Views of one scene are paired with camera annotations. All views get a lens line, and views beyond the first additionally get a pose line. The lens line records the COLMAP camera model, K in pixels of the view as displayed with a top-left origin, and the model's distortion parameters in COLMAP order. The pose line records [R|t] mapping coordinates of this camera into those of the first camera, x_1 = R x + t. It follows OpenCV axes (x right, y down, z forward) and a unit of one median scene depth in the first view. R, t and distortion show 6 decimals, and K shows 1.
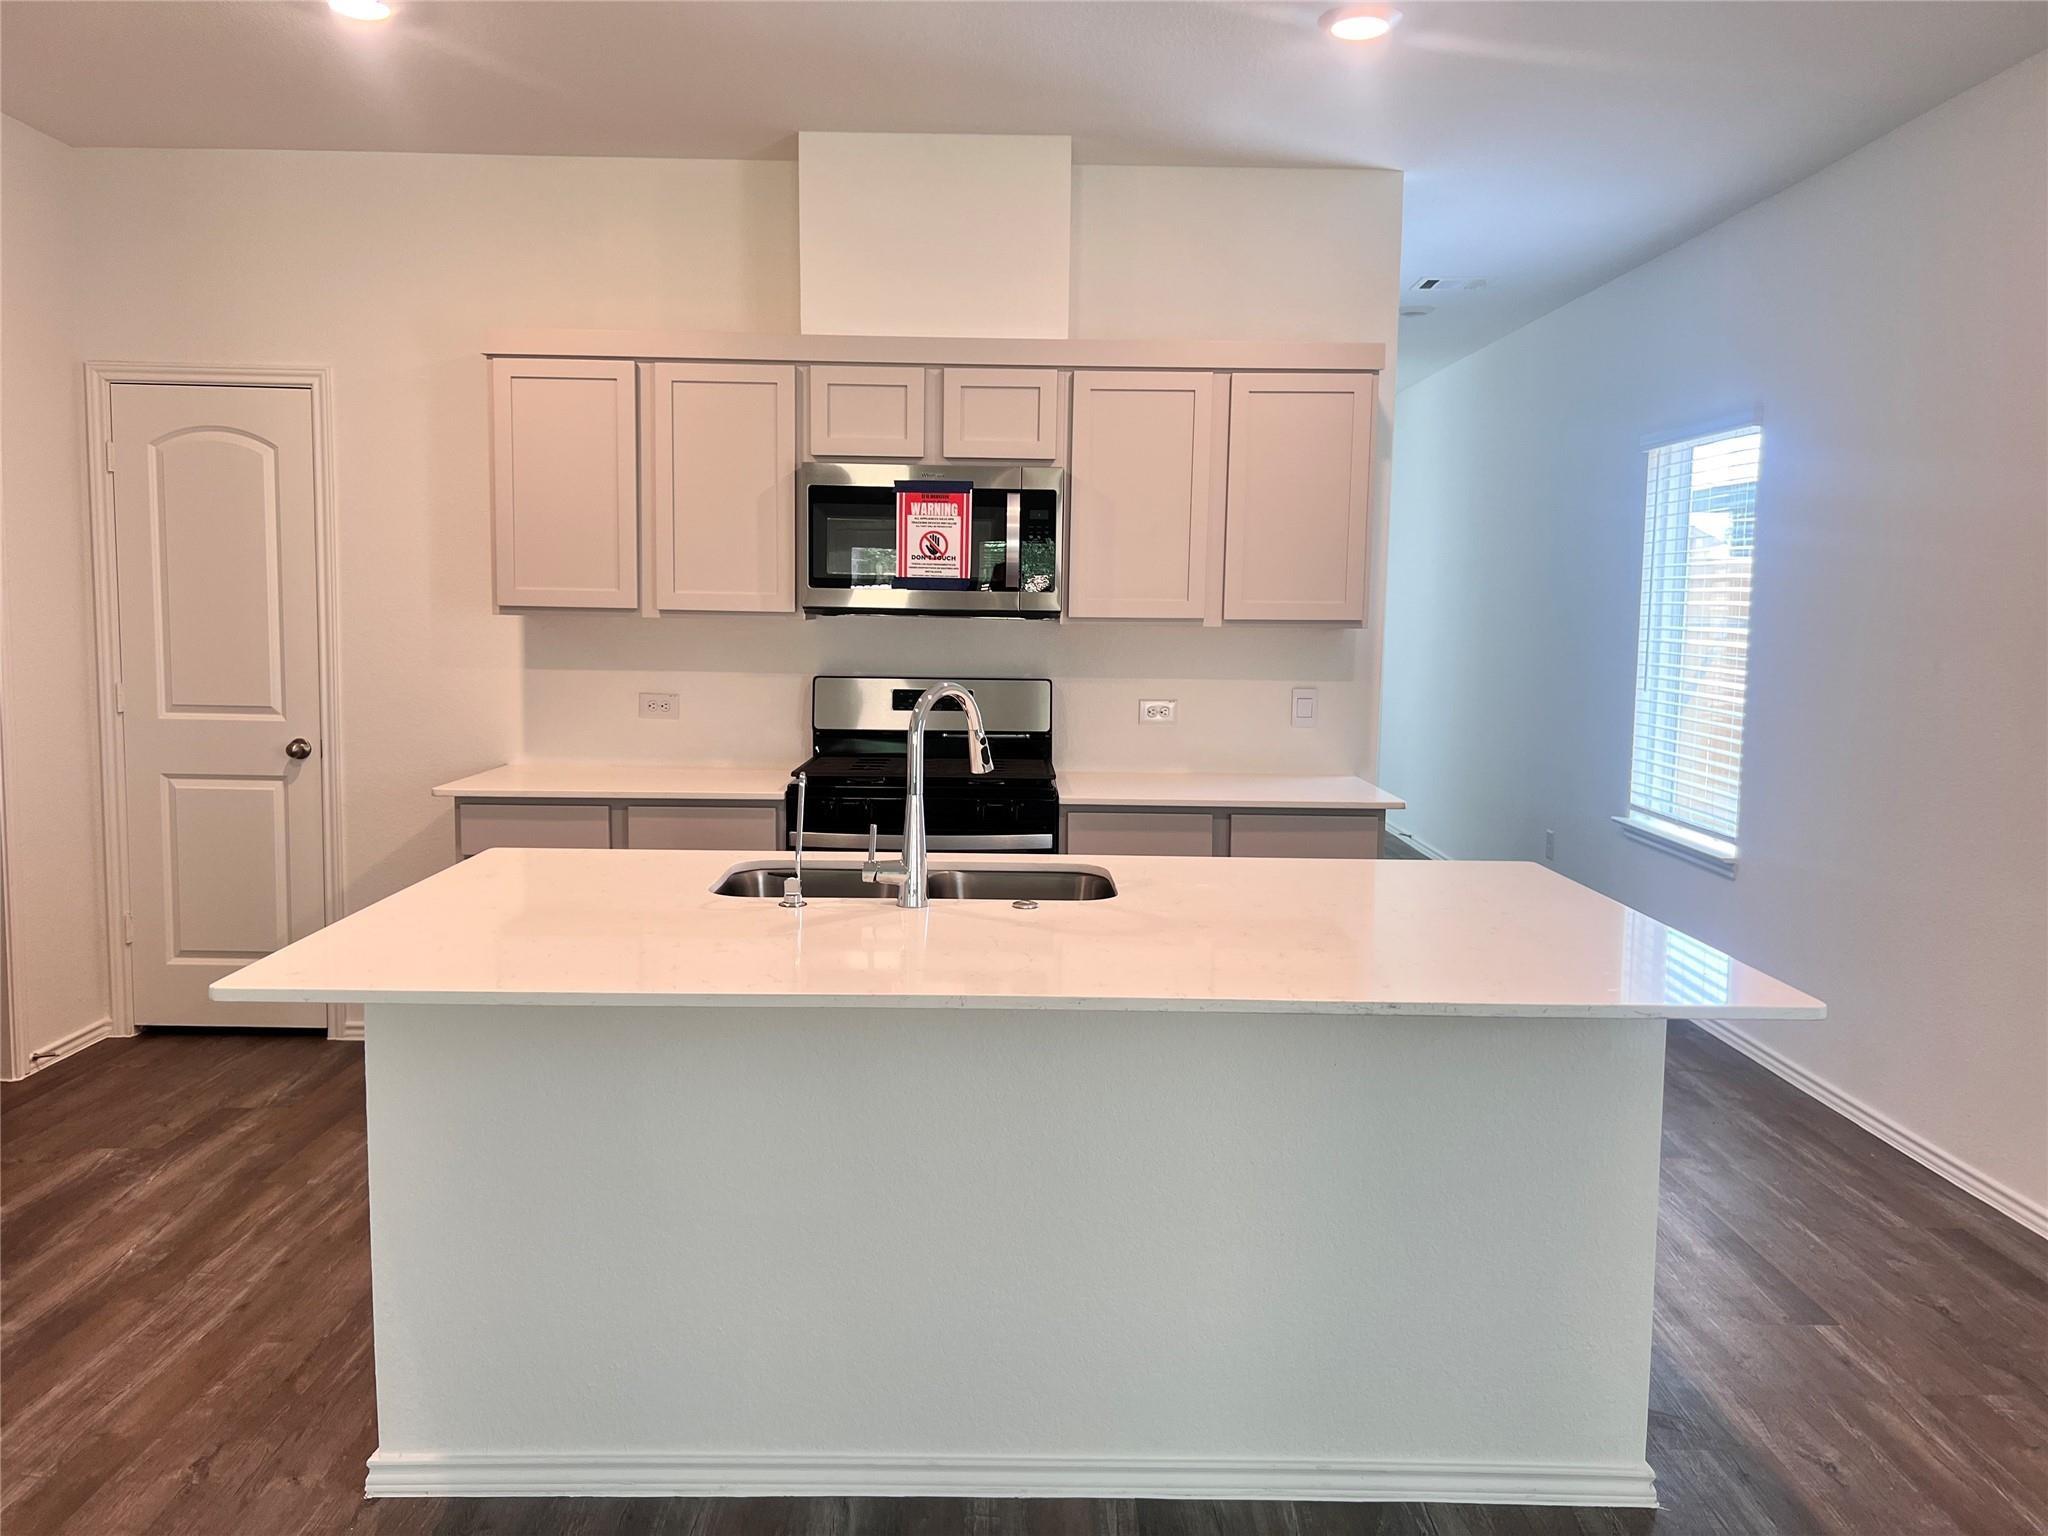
lens RADIAL K [[1557.4, 0, 1024.0], [0, 1557.4, 768.0], [0, 0, 1]] dist [0.104805, -0.129415]
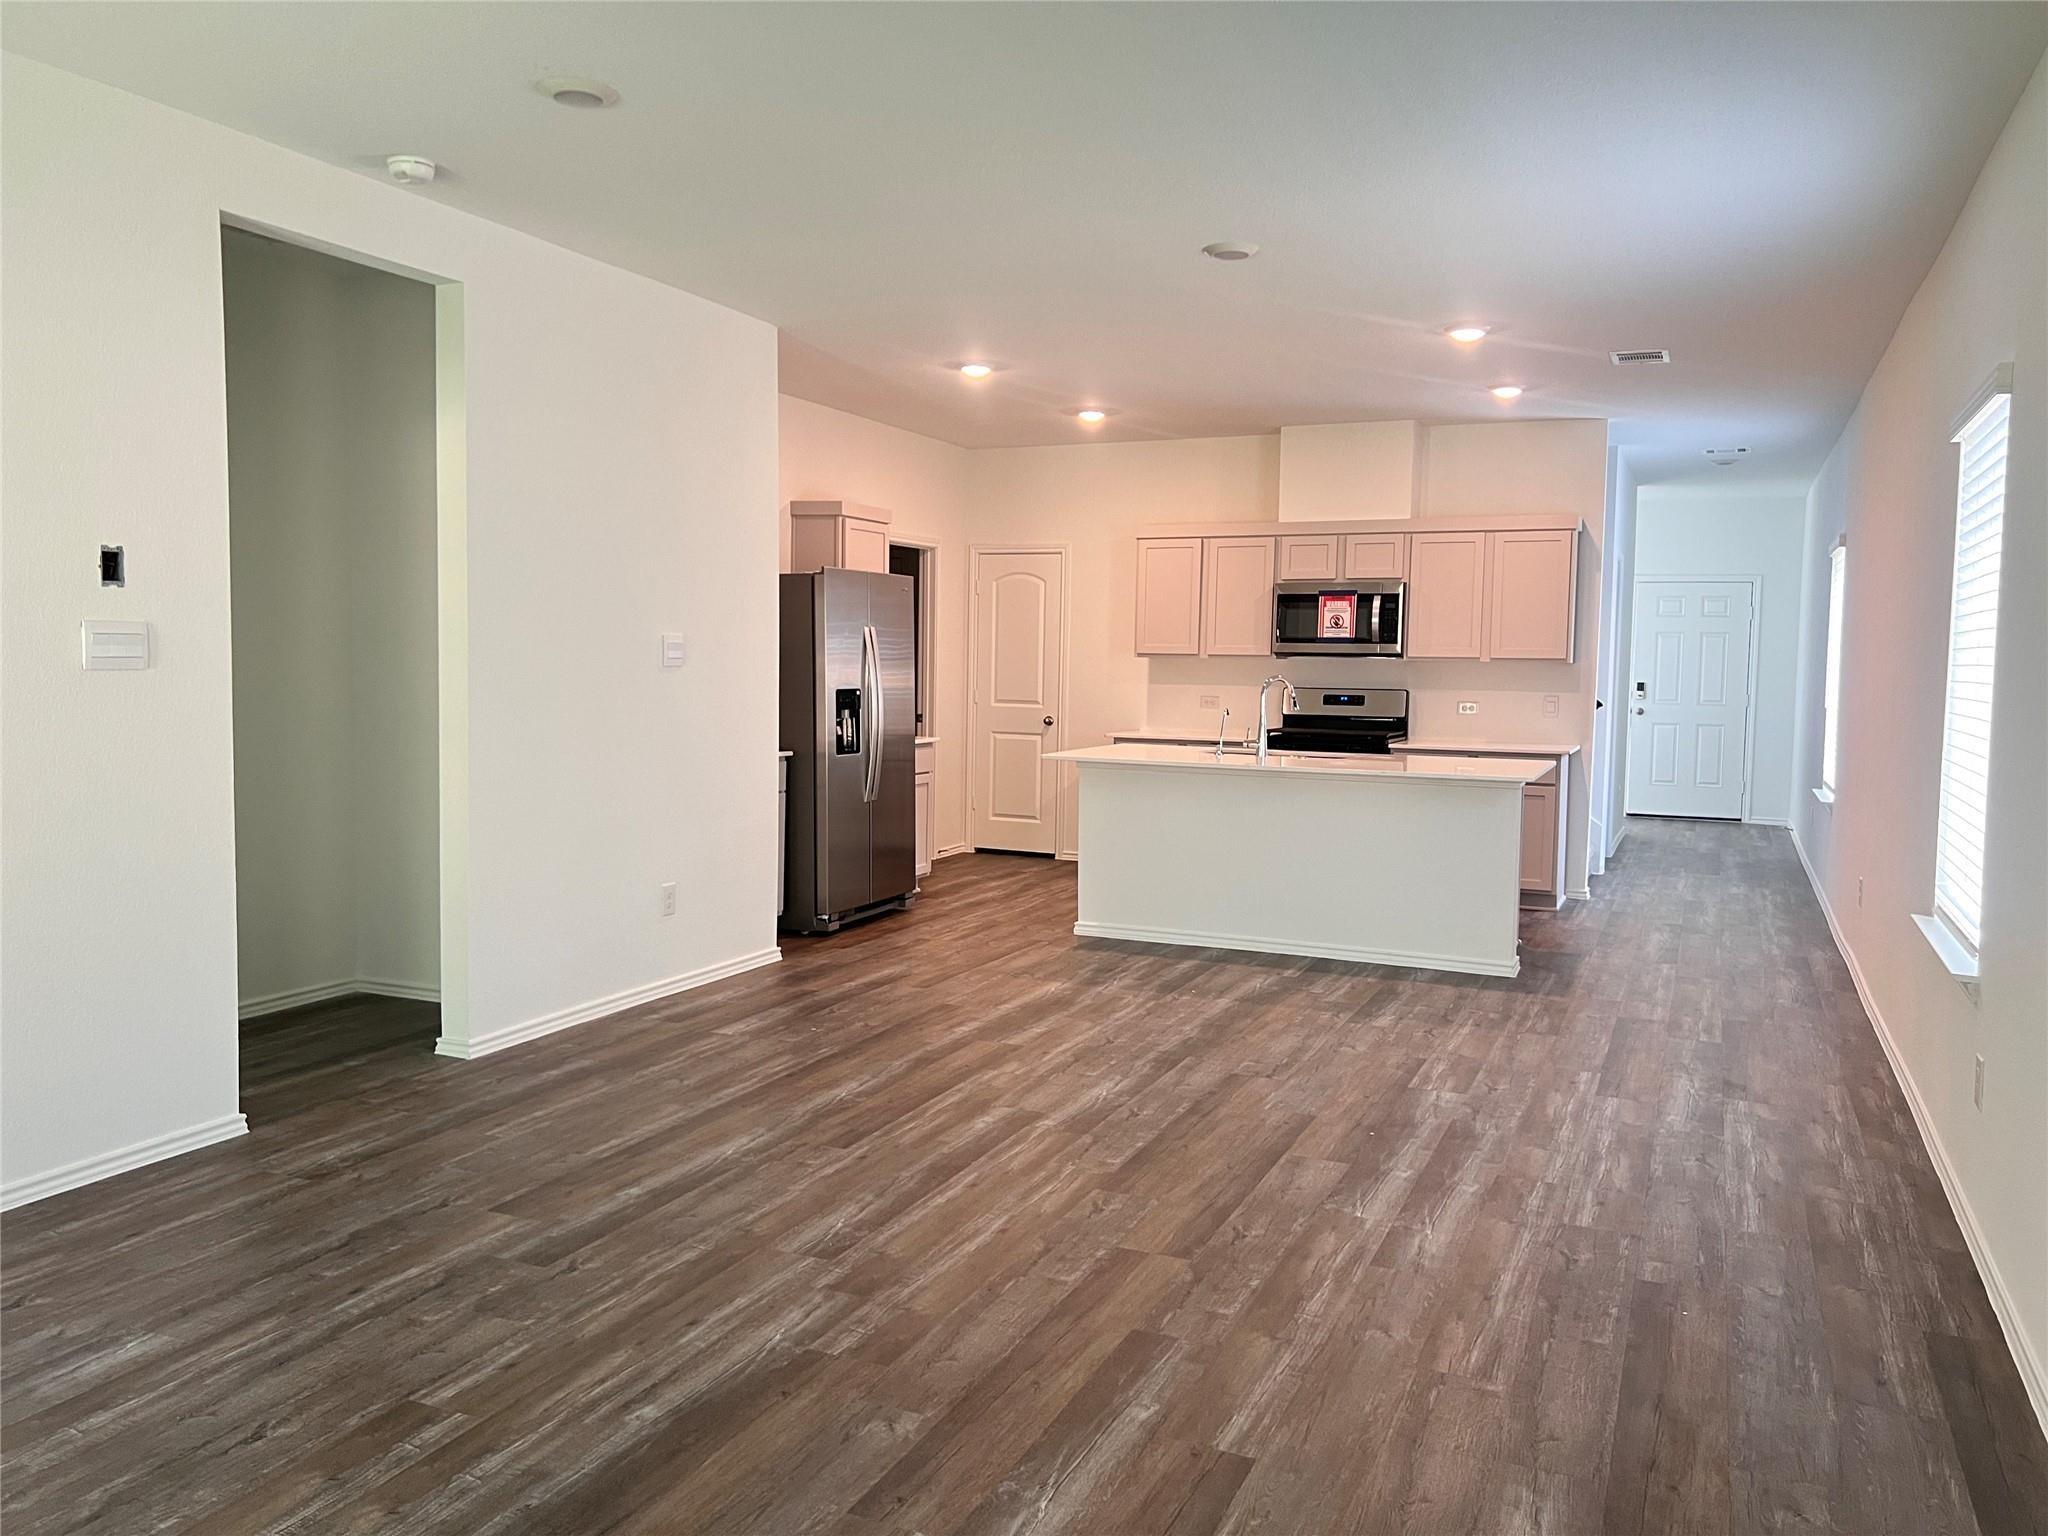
lens RADIAL K [[1557.4, 0, 1024.0], [0, 1557.4, 768.0], [0, 0, 1]] dist [0.104805, -0.129415]
pose [[0.912476, 0.027616, -0.408198, 0.405810], [-0.043478, 0.998615, -0.029631, 0.125563], [0.406814, 0.044785, 0.912412, -1.014385]]
